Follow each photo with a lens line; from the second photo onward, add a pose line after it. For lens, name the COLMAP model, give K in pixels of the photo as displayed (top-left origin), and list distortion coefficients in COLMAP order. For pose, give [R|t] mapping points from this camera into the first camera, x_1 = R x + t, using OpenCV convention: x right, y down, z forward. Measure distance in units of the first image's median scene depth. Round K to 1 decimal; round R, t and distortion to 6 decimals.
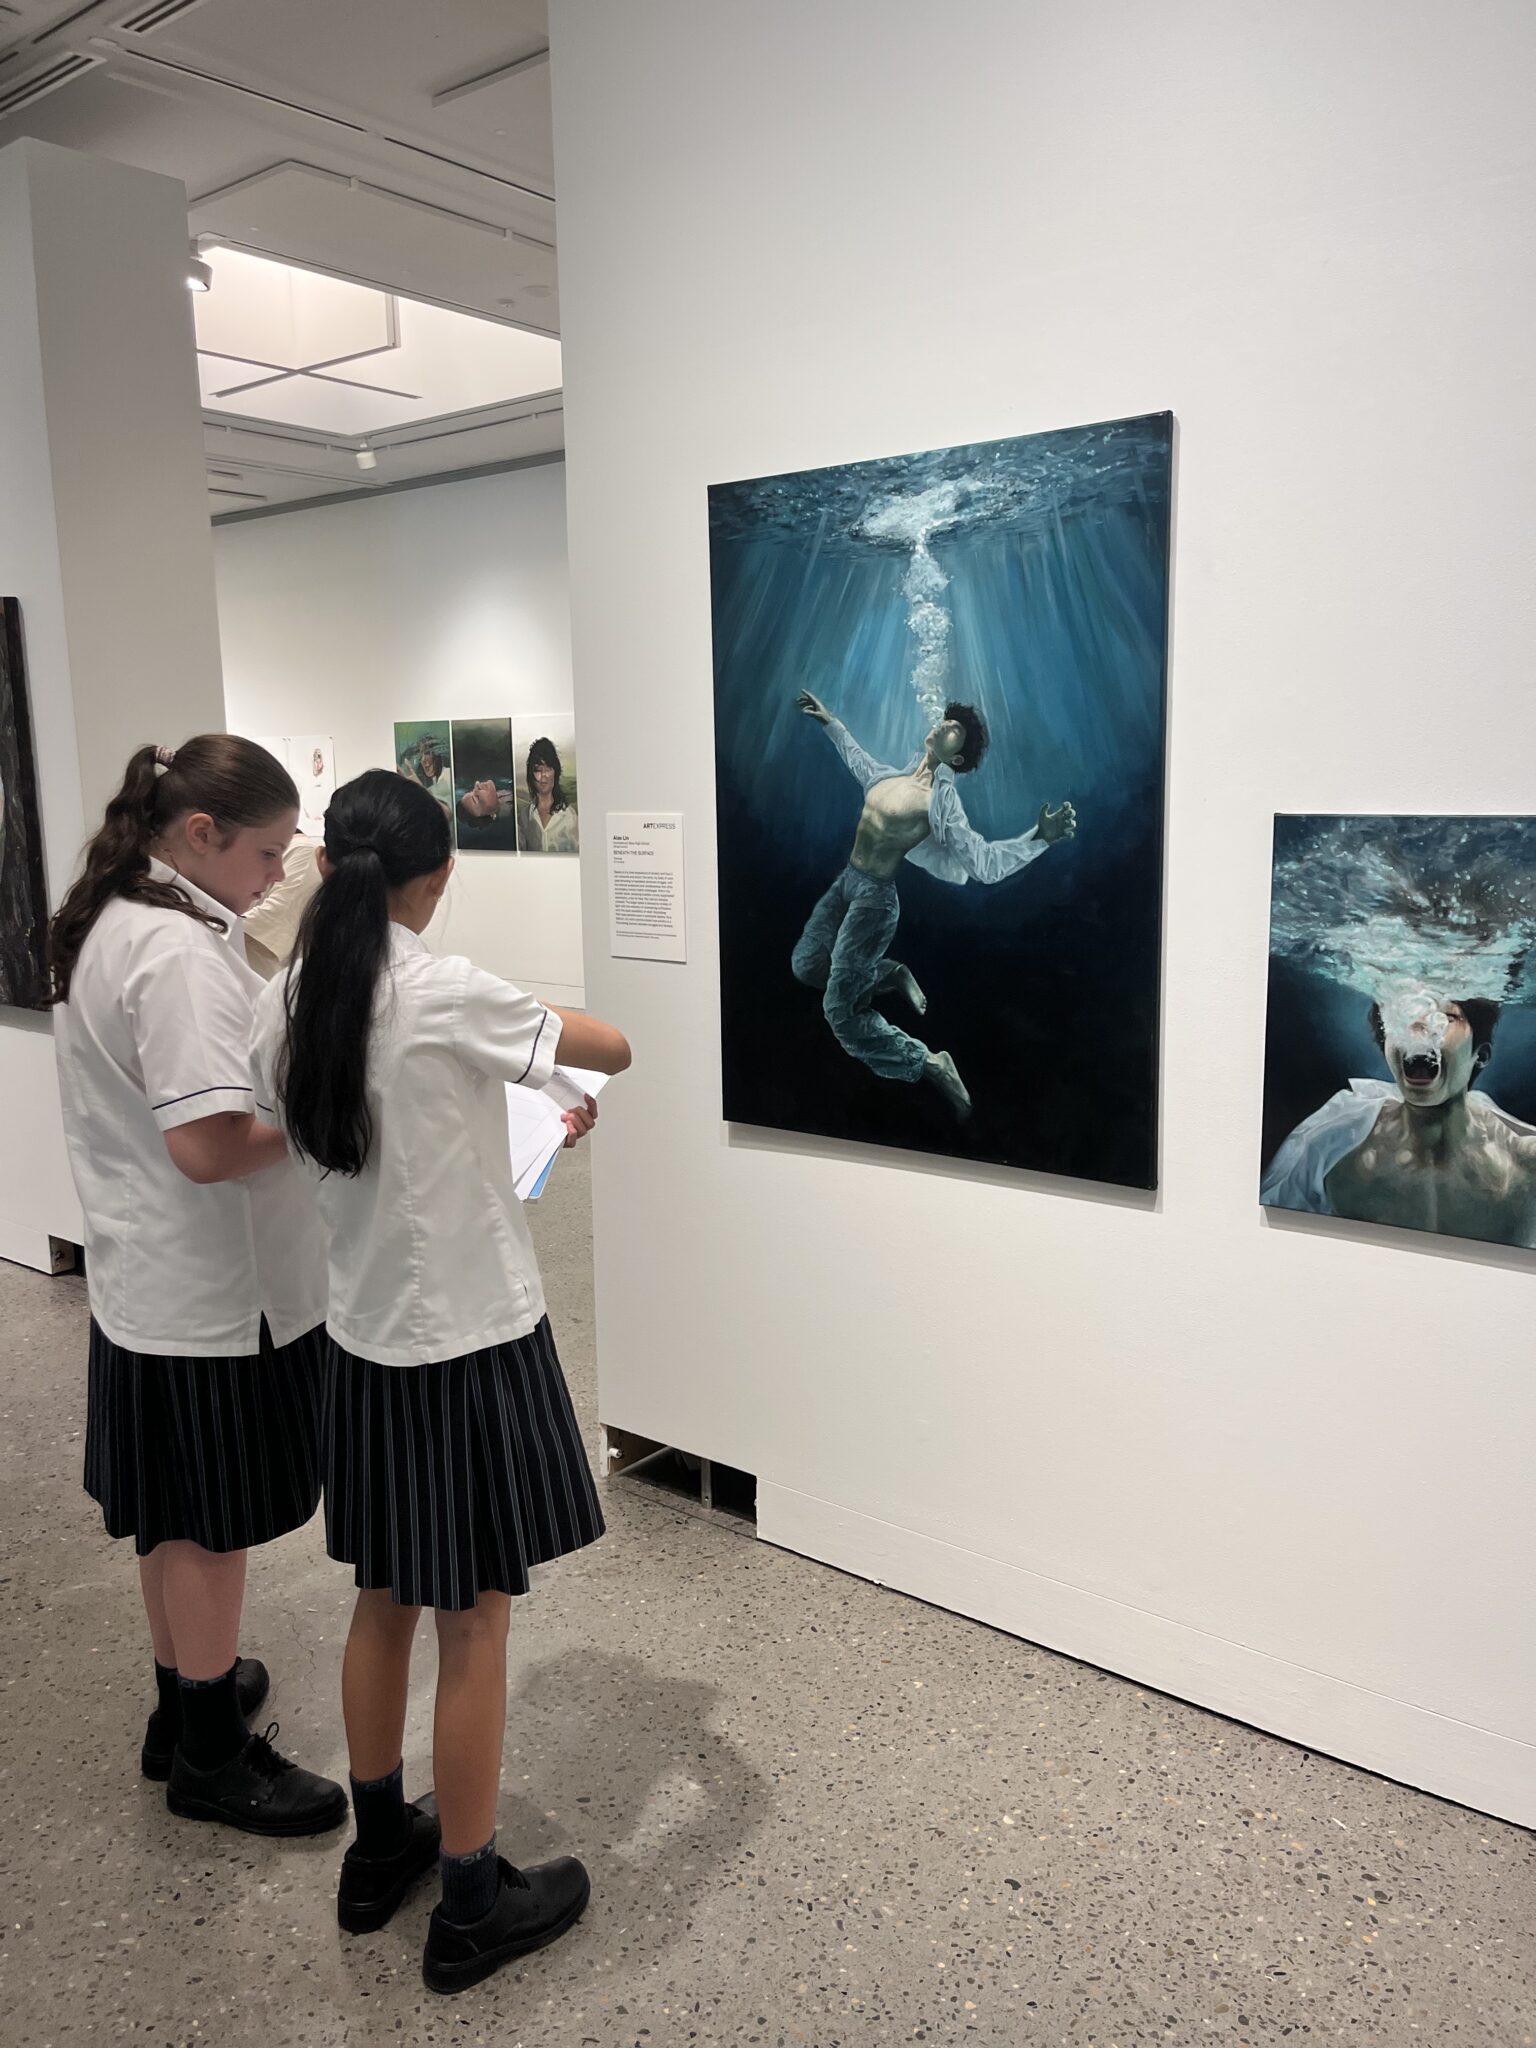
lens RADIAL K [[1580.8, 0, 770.2], [0, 1580.8, 1039.5], [0, 0, 1]] dist [0.039284, -0.010391]
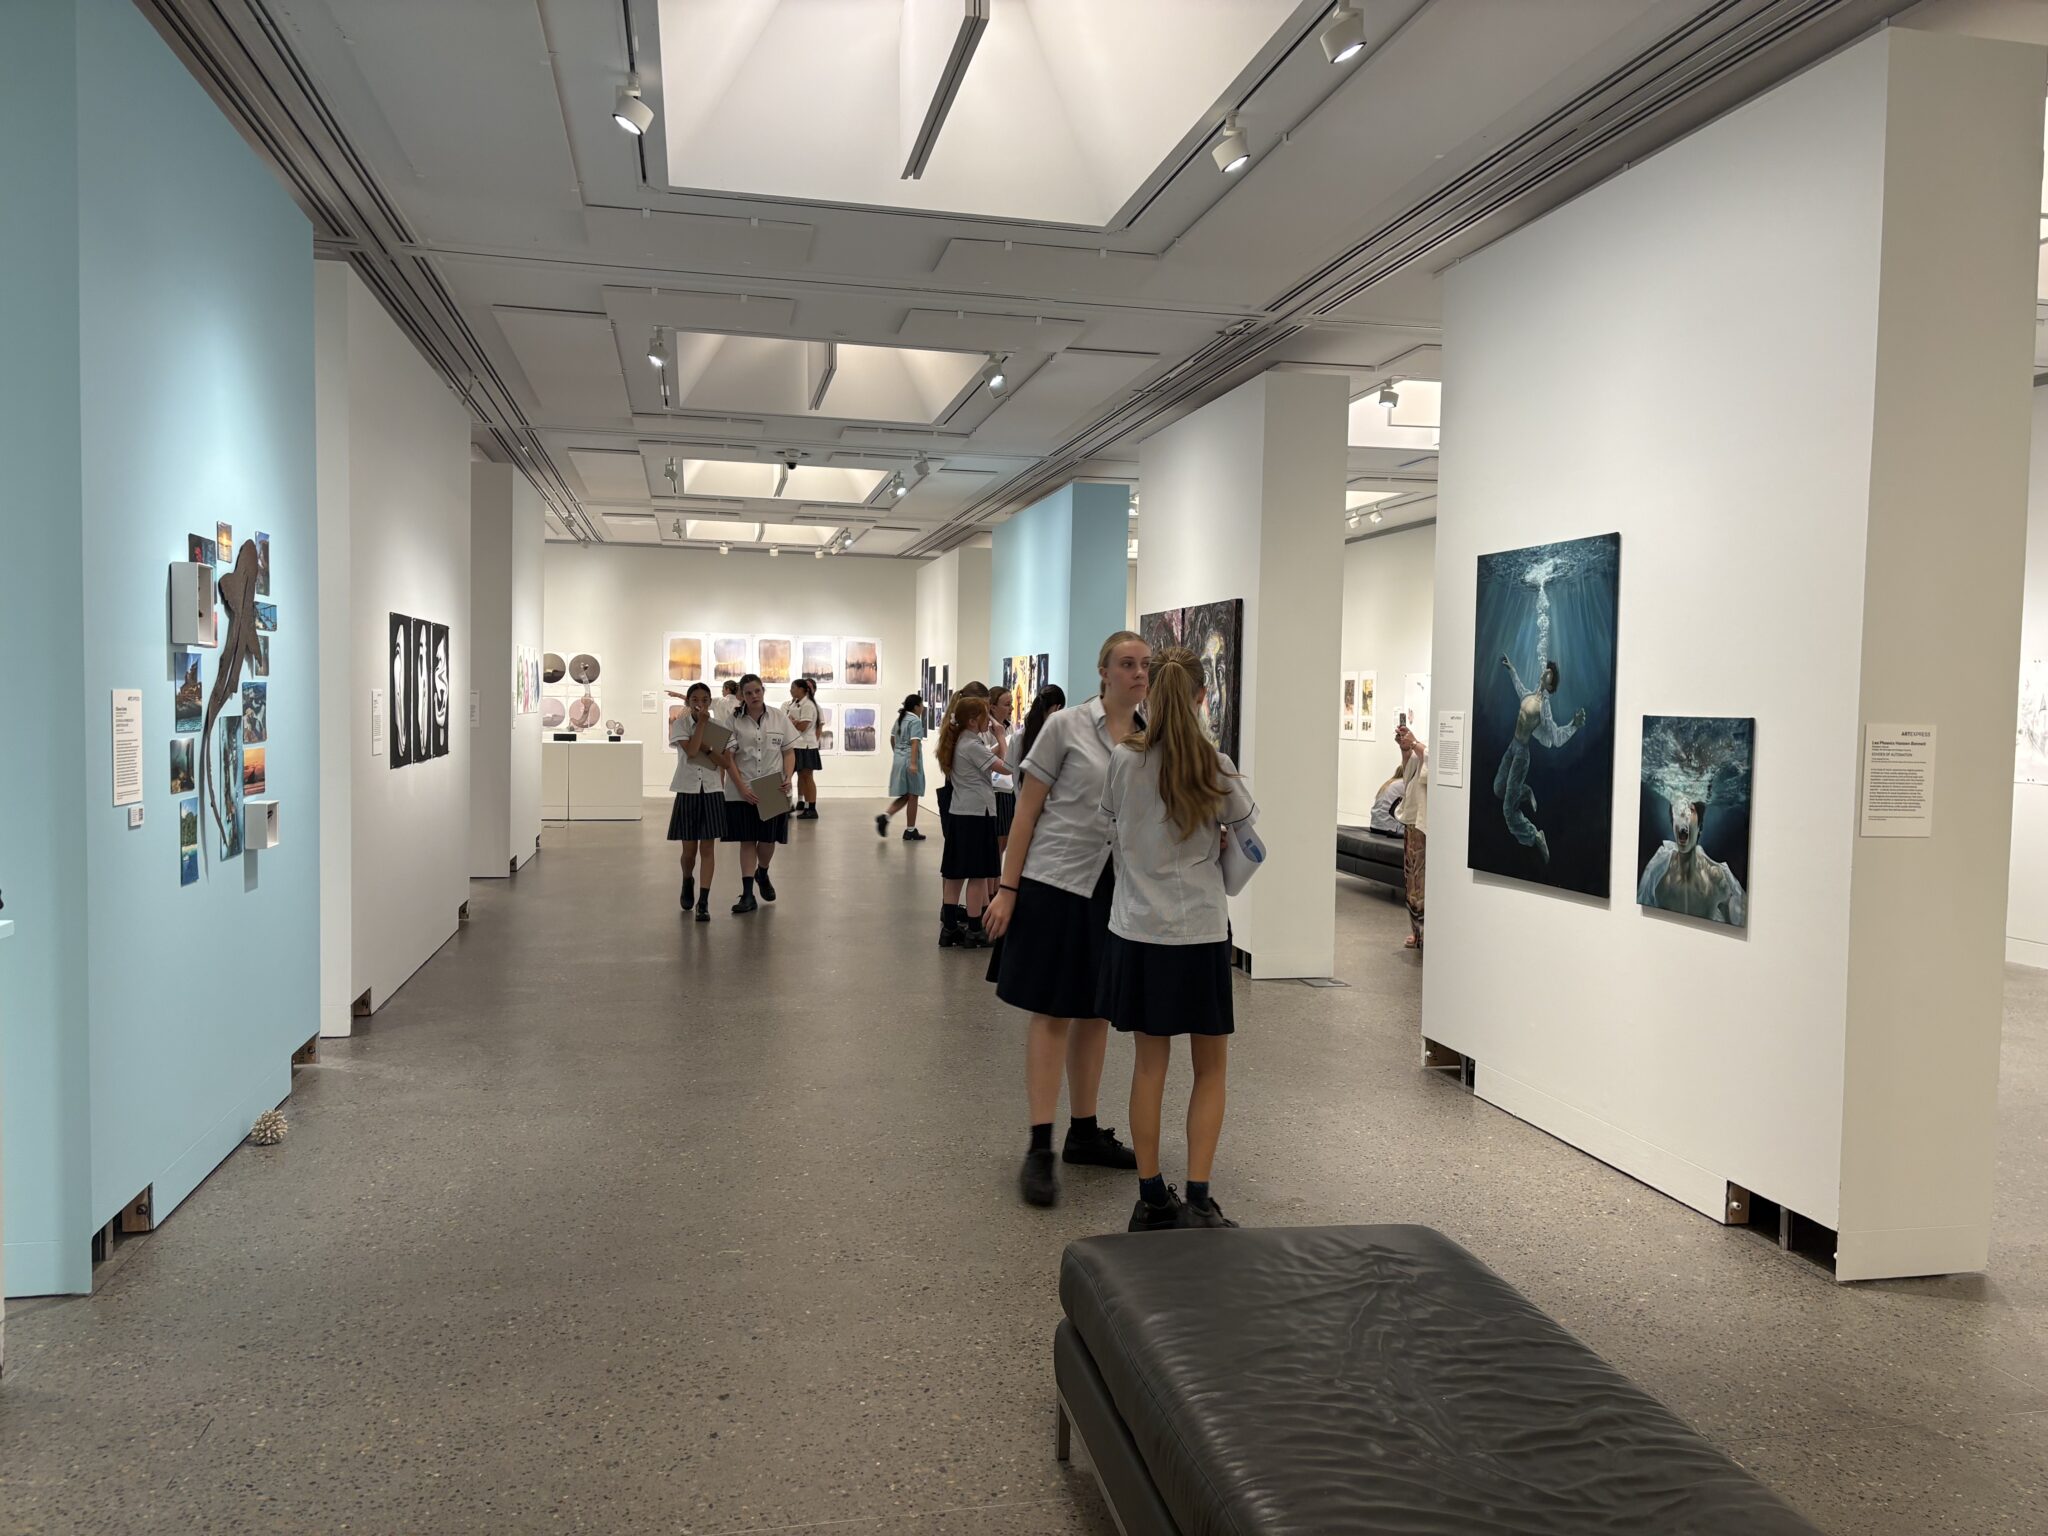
lens RADIAL K [[1516.5, 0, 1023.2], [0, 1516.5, 765.9], [0, 0, 1]] dist [-0.005156, -0.001867]
pose [[0.775899, 0.054398, -0.628507, 0.836102], [-0.130780, 0.988502, -0.075893, 0.165016], [0.617152, 0.141081, 0.774093, -0.944679]]
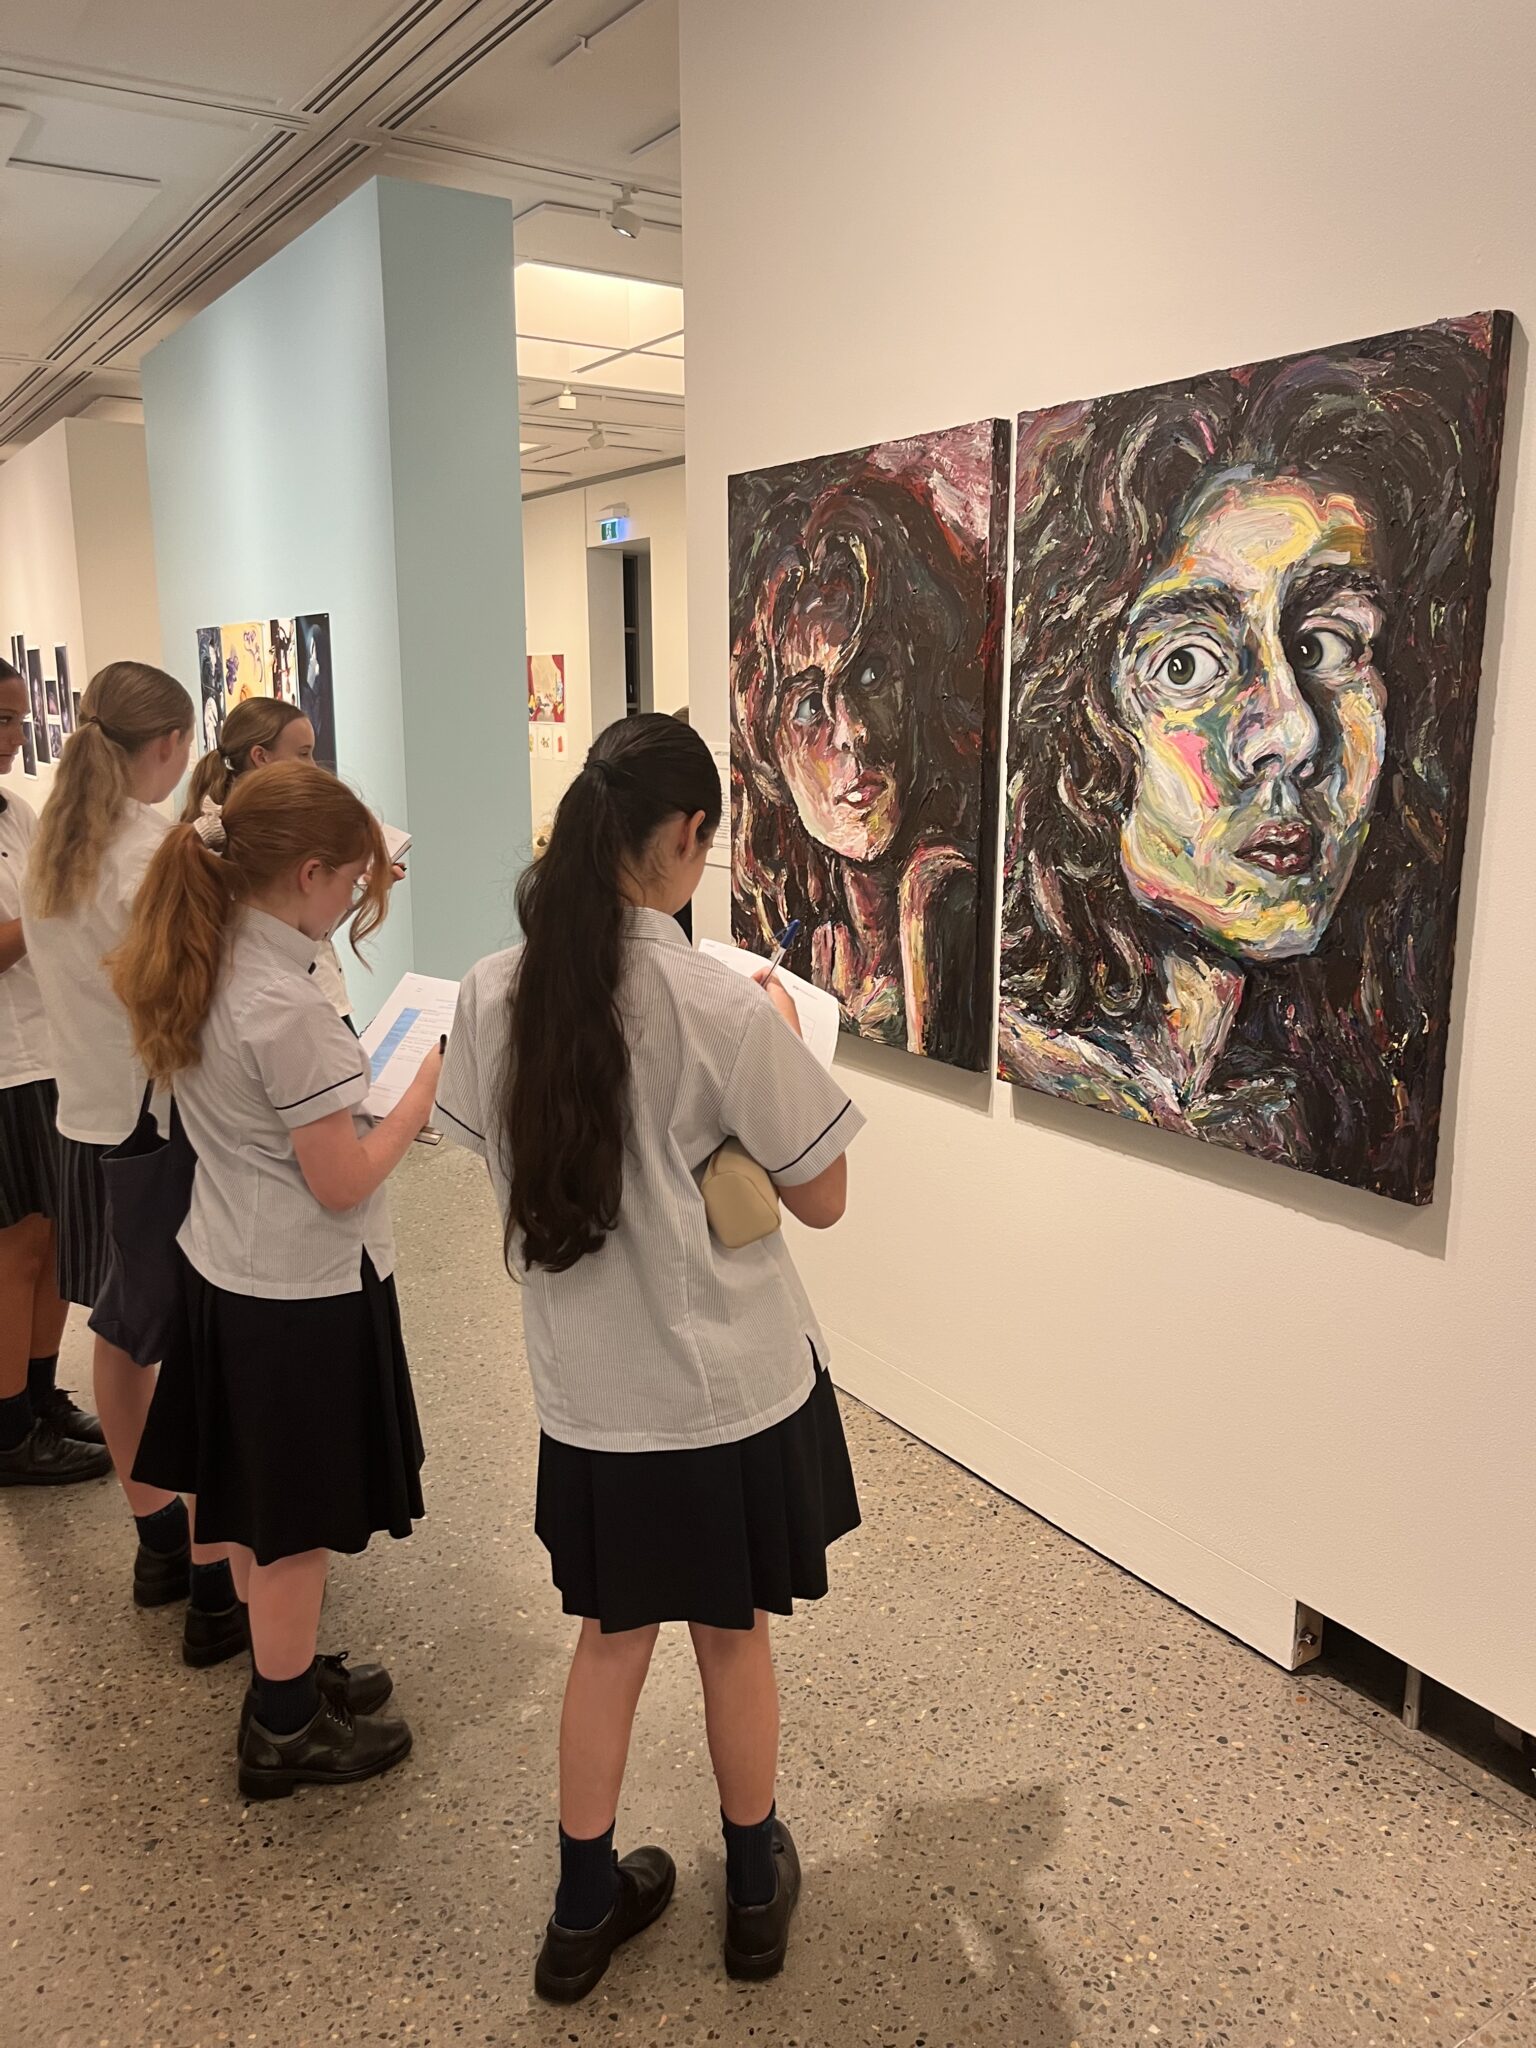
lens RADIAL K [[1580.8, 0, 759.7], [0, 1580.8, 1017.7], [0, 0, 1]] dist [0.039284, -0.010391]
pose [[0.949872, 0.078390, -0.302651, -0.853215], [-0.067616, 0.996654, 0.045931, -0.138963], [0.305239, -0.023164, 0.951994, 0.822245]]
